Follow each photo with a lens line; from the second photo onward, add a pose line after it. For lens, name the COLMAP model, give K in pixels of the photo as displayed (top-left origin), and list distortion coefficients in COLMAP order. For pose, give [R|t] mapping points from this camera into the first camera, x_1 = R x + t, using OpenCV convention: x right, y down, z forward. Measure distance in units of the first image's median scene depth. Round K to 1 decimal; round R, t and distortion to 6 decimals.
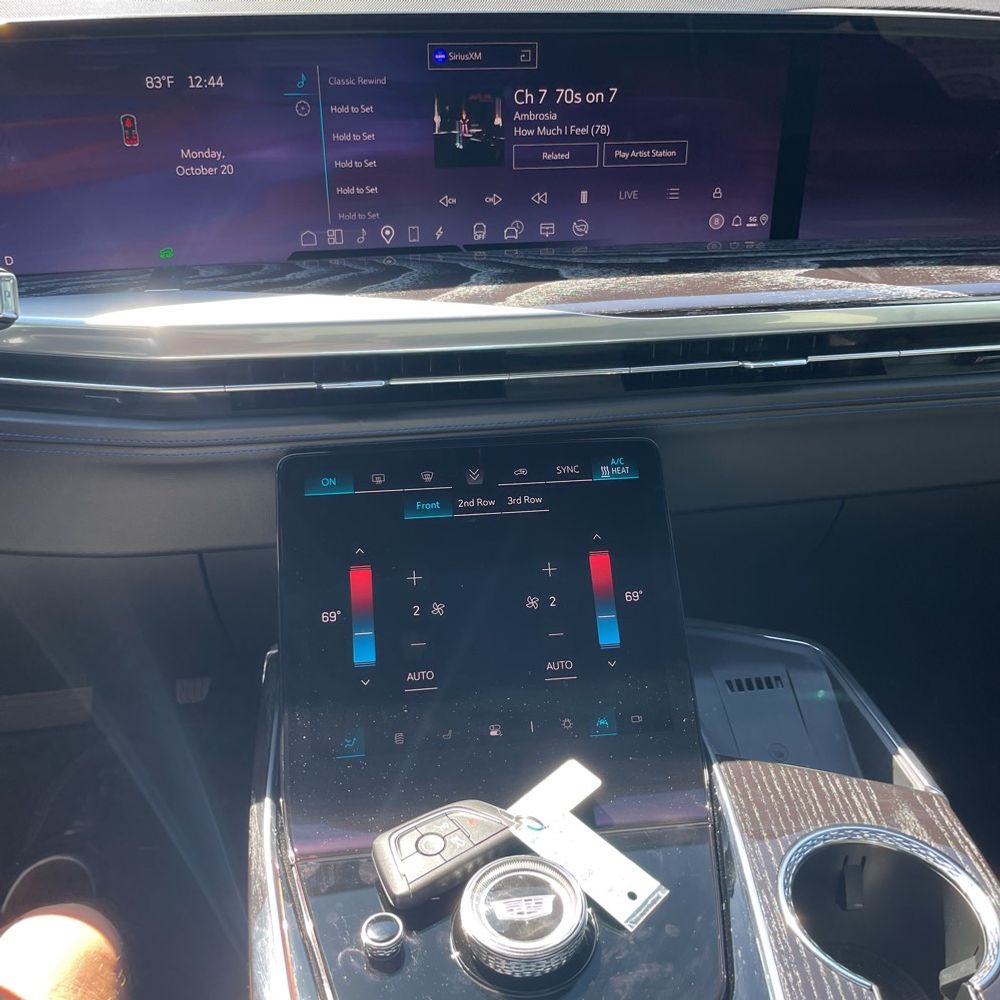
lens RADIAL K [[1025.5, 0, 494.6], [0, 1025.5, 480.8], [0, 0, 1]] dist [0.100426, -0.139288]
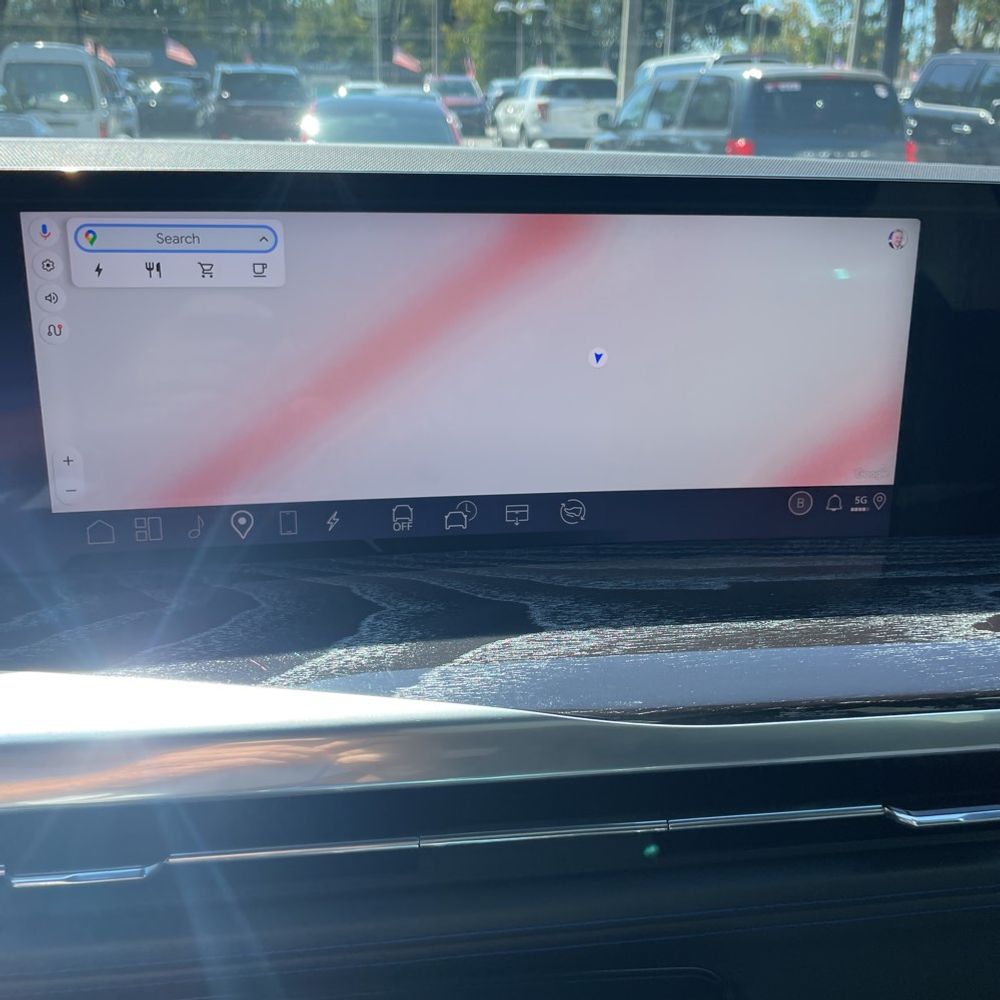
lens RADIAL K [[1025.5, 0, 494.6], [0, 1025.5, 480.8], [0, 0, 1]] dist [0.100426, -0.139288]
pose [[0.999818, 0.010307, -0.016084, 0.052927], [-0.013050, 0.983388, -0.181047, -0.173067], [0.013950, 0.181224, 0.983343, 0.460208]]
